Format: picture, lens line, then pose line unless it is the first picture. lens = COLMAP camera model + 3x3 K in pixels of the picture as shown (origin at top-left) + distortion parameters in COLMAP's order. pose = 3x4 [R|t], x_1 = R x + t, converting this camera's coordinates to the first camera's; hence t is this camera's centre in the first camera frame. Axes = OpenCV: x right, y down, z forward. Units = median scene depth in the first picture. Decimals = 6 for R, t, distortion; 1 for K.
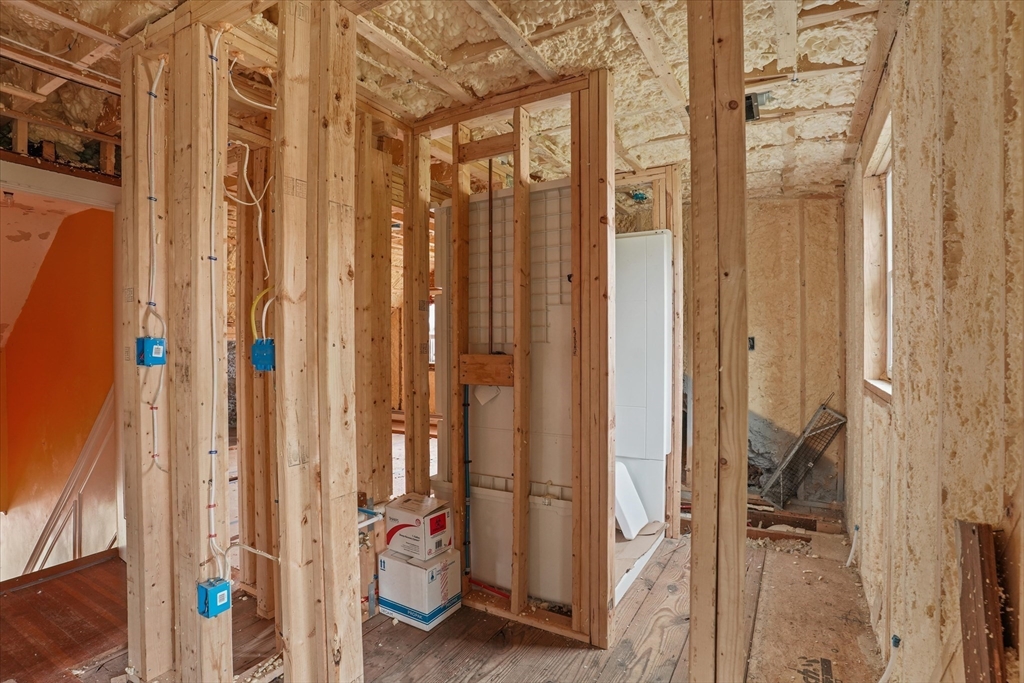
lens RADIAL K [[514.8, 0, 509.1], [0, 514.8, 342.4], [0, 0, 1]] dist [-0.047569, 0.010184]
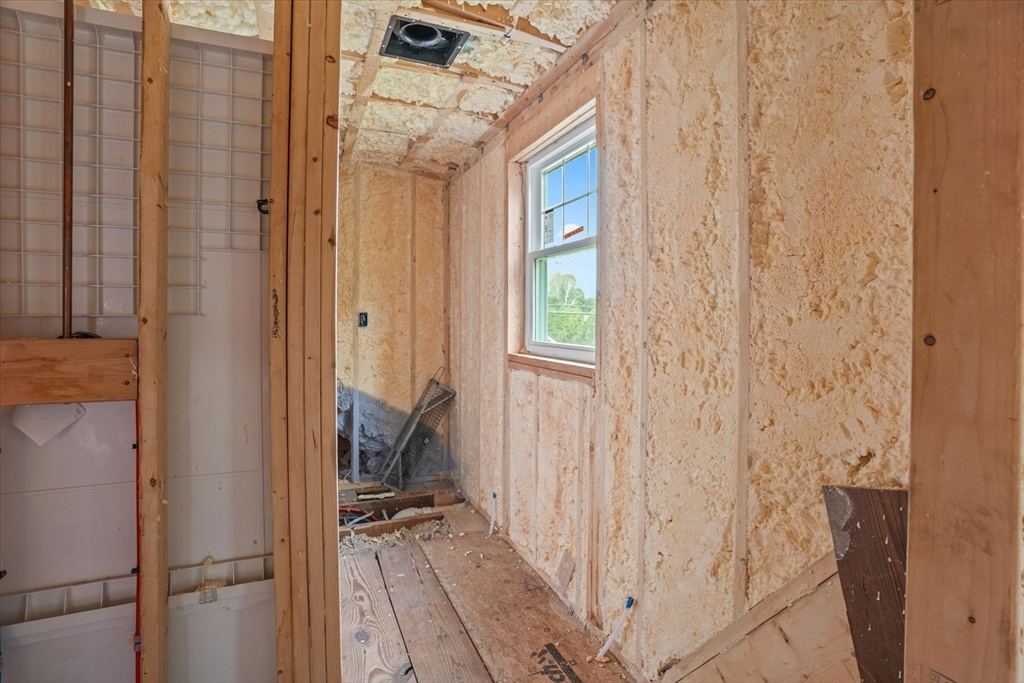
lens RADIAL K [[514.8, 0, 530.1], [0, 514.8, 320.1], [0, 0, 1]] dist [-0.047569, 0.010184]
pose [[0.605954, 0.002071, 0.795497, -0.088806], [-0.002983, 0.999995, -0.000331, 0.002809], [-0.795494, -0.002172, 0.605958, 0.226524]]
